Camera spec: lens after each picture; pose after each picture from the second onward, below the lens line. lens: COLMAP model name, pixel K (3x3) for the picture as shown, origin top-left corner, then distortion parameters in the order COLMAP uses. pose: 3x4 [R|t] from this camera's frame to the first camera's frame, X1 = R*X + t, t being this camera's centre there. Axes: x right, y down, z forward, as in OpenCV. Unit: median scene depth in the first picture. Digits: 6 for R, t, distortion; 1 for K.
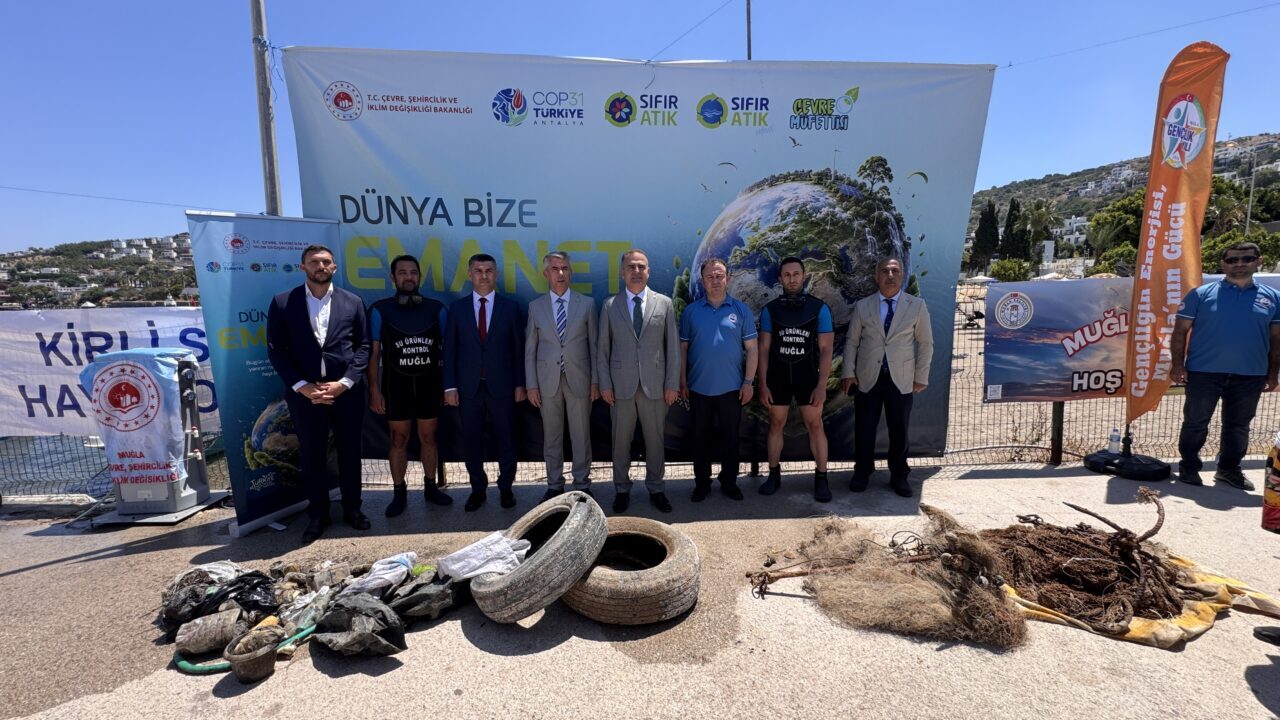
lens RADIAL K [[522.4, 0, 639.1], [0, 522.4, 360.6], [0, 0, 1]] dist [-0.000760, -0.000003]
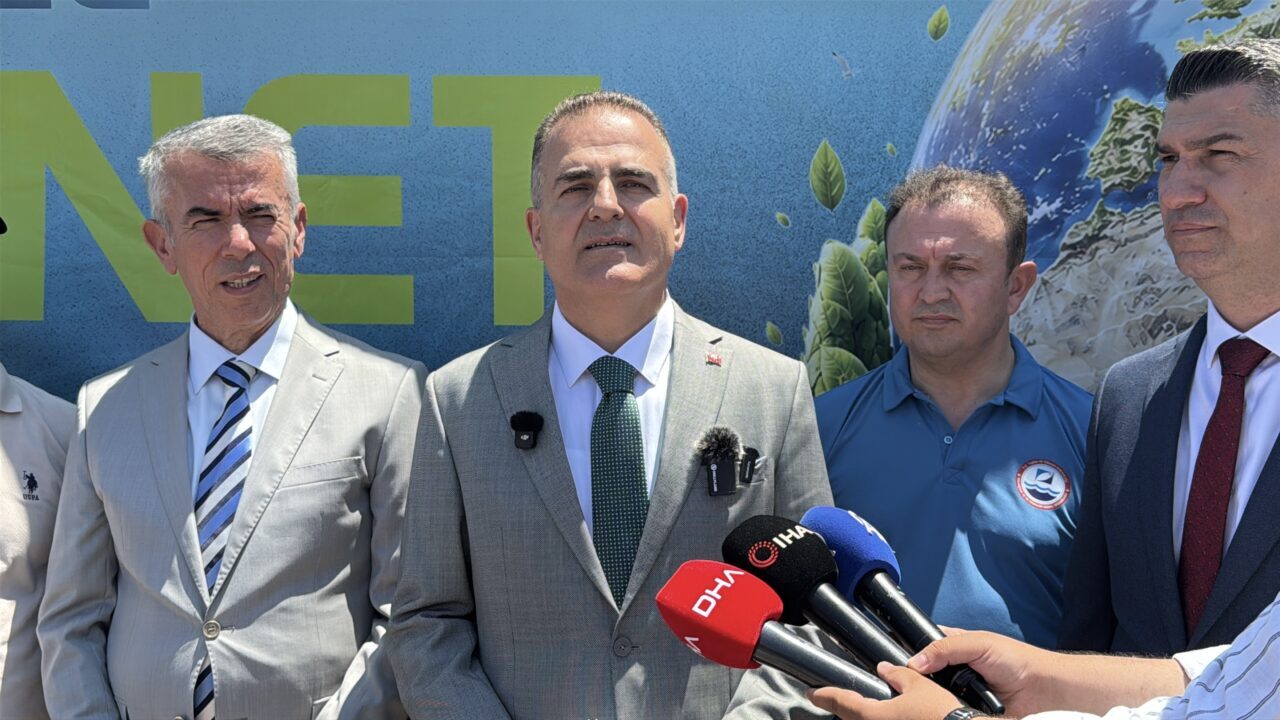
lens RADIAL K [[1666.1, 0, 640.5], [0, 1666.1, 360.8], [0, 0, 1]] dist [0.205511, 0.000000]
pose [[0.999868, 0.001109, -0.016198, 0.012079], [-0.002640, 0.995493, -0.094800, -0.056818], [0.016020, 0.094830, 0.995365, 0.372331]]
